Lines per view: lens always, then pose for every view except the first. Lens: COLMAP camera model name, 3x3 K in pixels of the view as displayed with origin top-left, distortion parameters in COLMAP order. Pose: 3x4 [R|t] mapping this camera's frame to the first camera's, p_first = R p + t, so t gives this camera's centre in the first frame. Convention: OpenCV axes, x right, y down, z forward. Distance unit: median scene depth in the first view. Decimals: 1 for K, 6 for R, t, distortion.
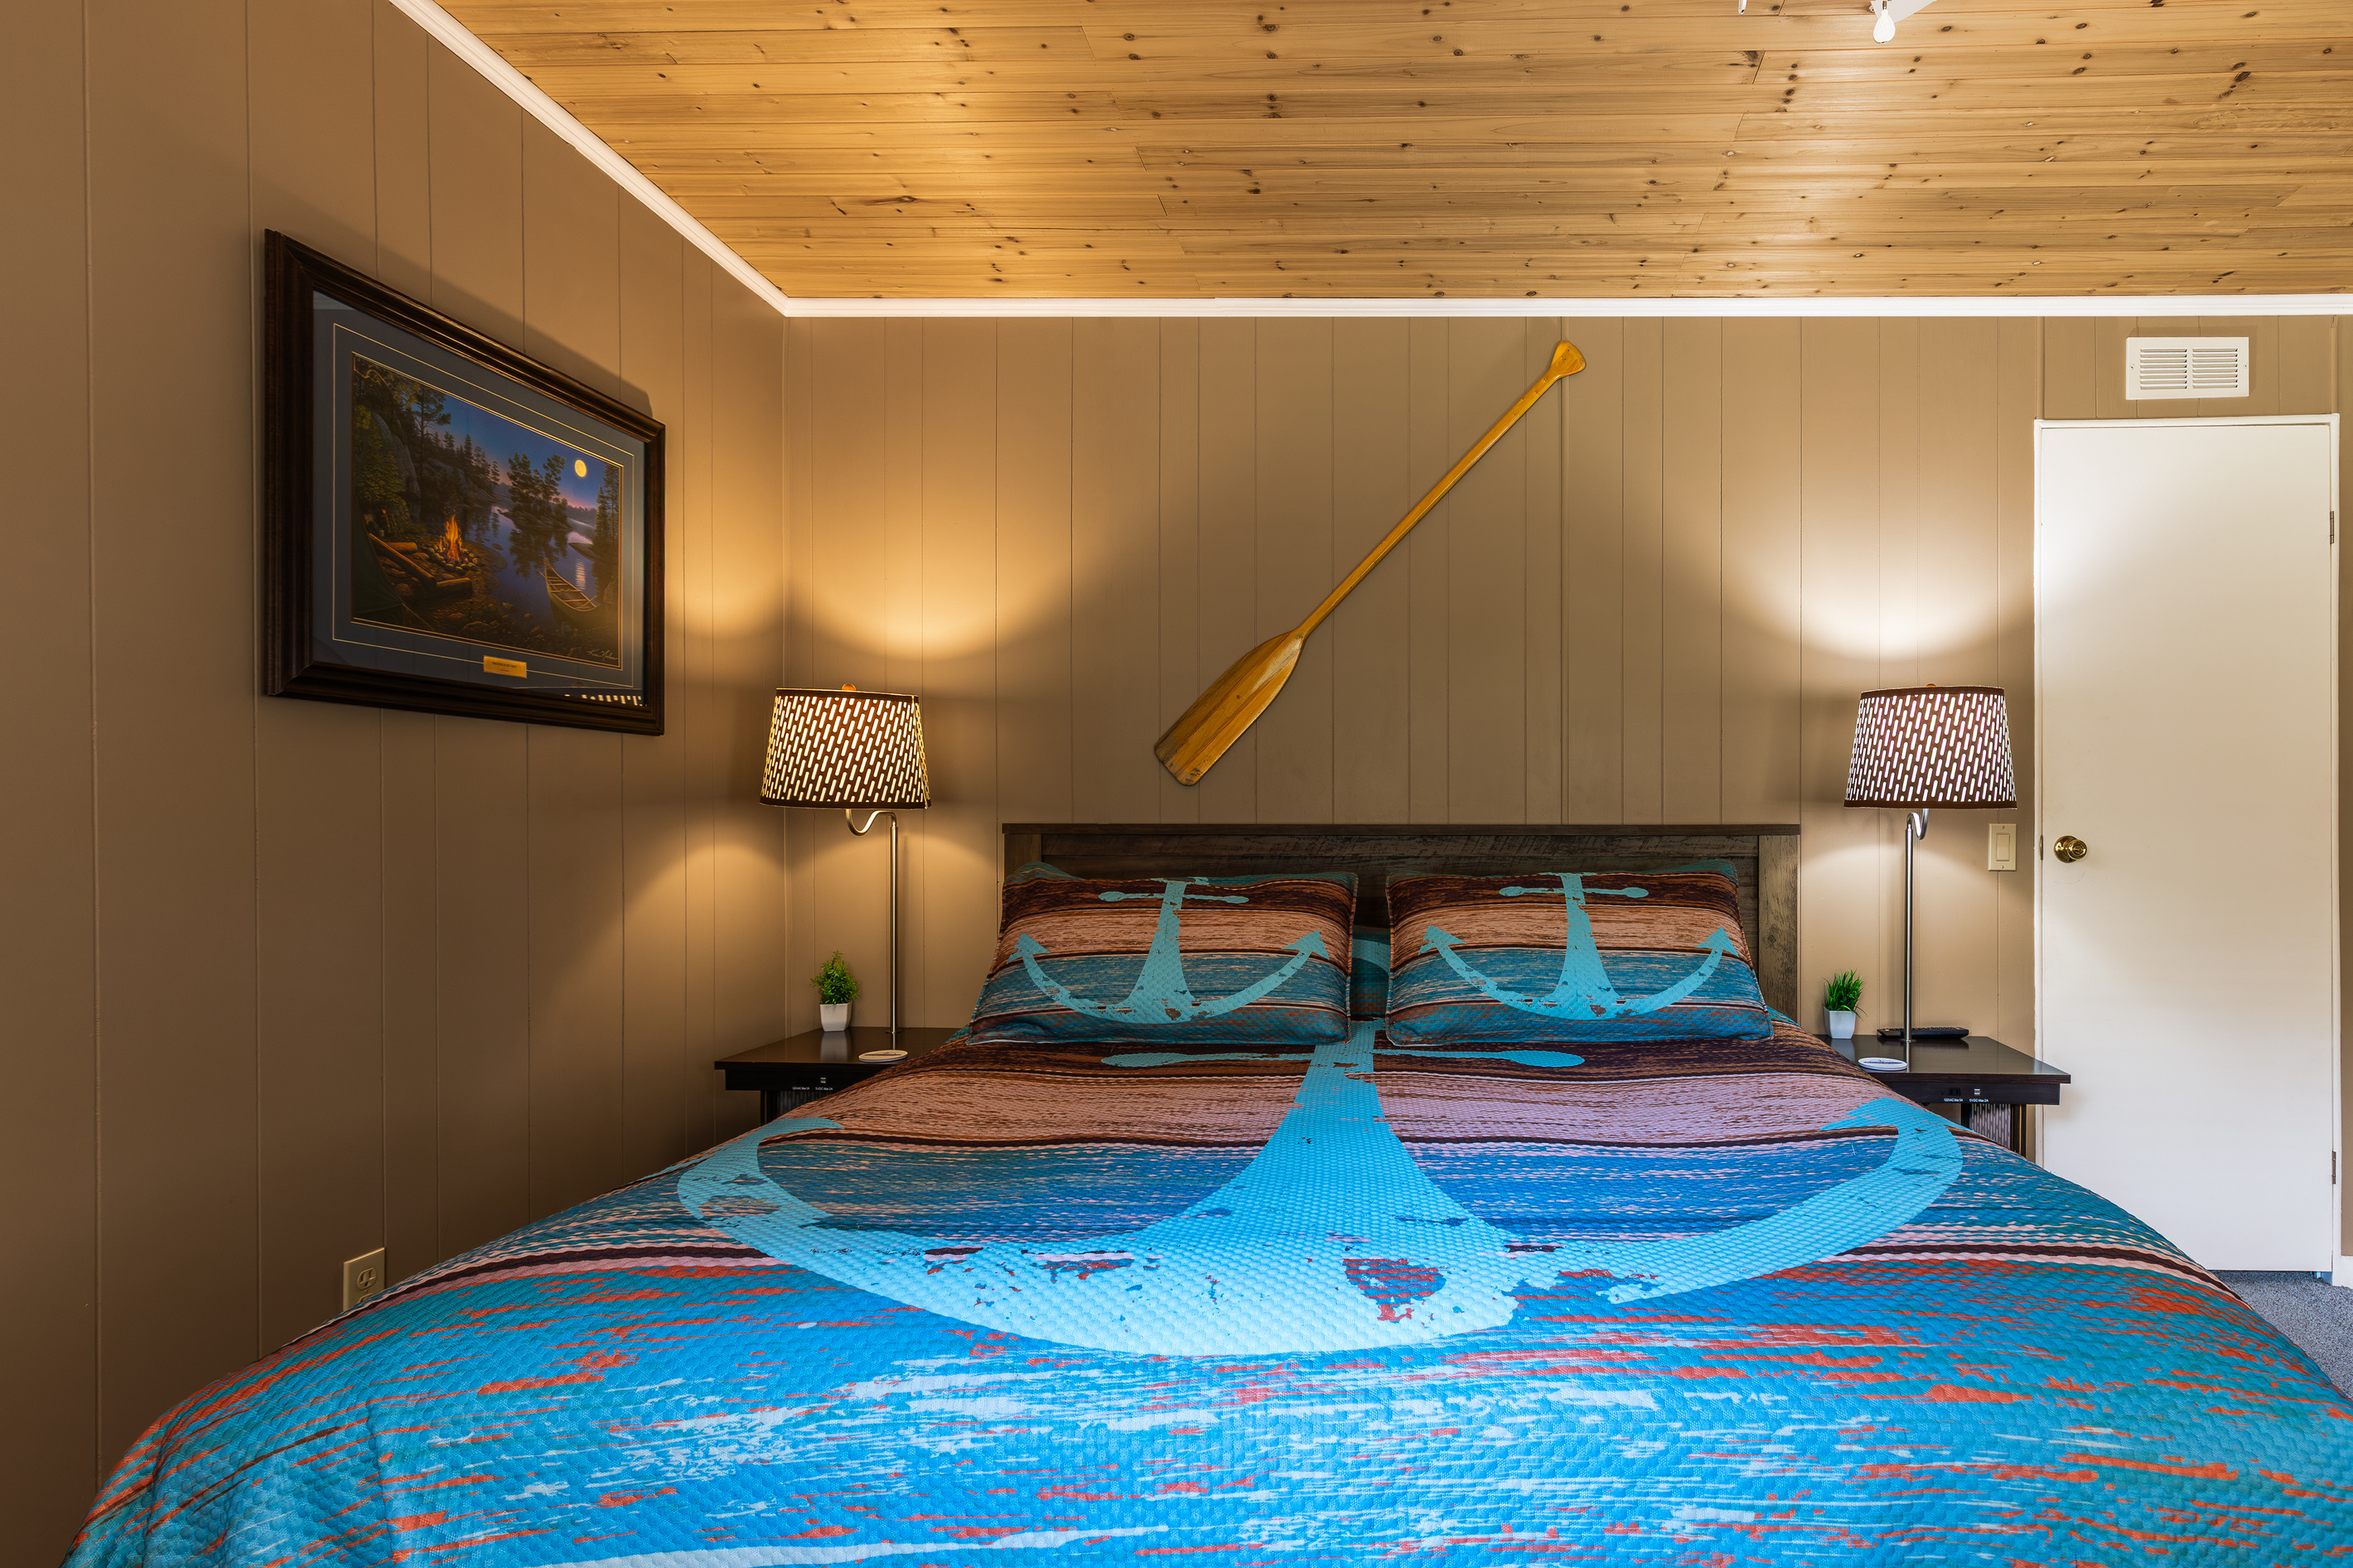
lens RADIAL K [[1220.9, 0, 1176.4], [0, 1220.9, 811.5], [0, 0, 1]] dist [0.003528, 0.000101]
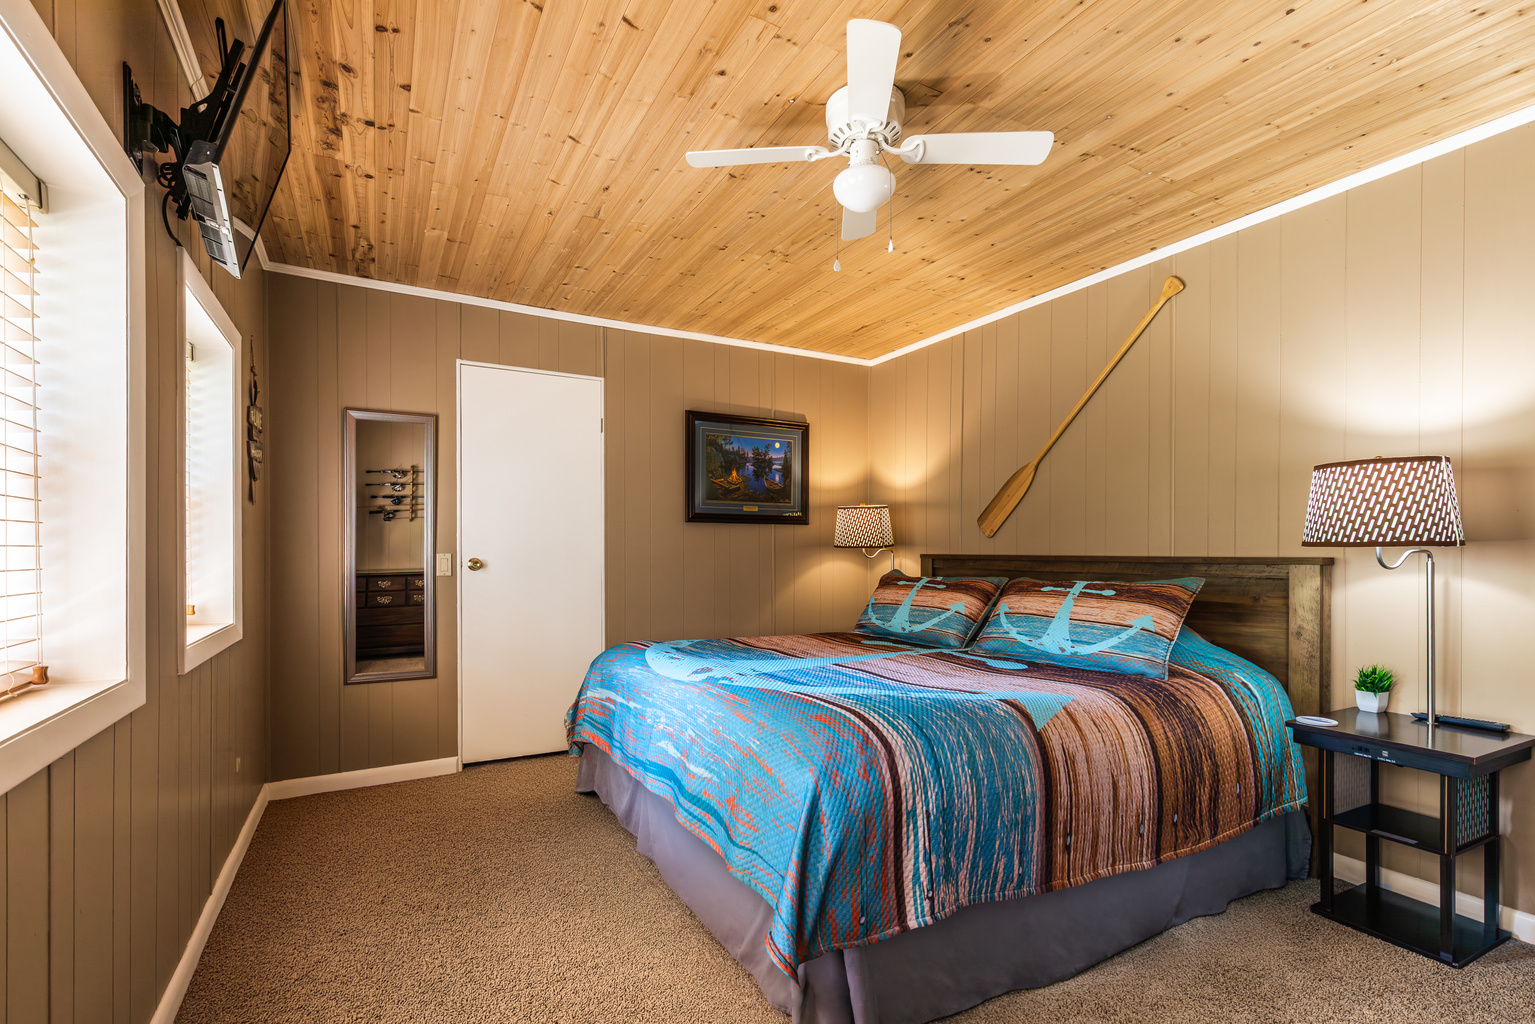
lens RADIAL K [[695.0, 0, 768.2], [0, 695.0, 549.9], [0, 0, 1]] dist [-0.001047, -0.000096]
pose [[0.522070, -0.000775, -0.852902, 0.958987], [0.002409, 0.999997, 0.000566, -0.000982], [0.852899, -0.002350, 0.522070, 0.003409]]
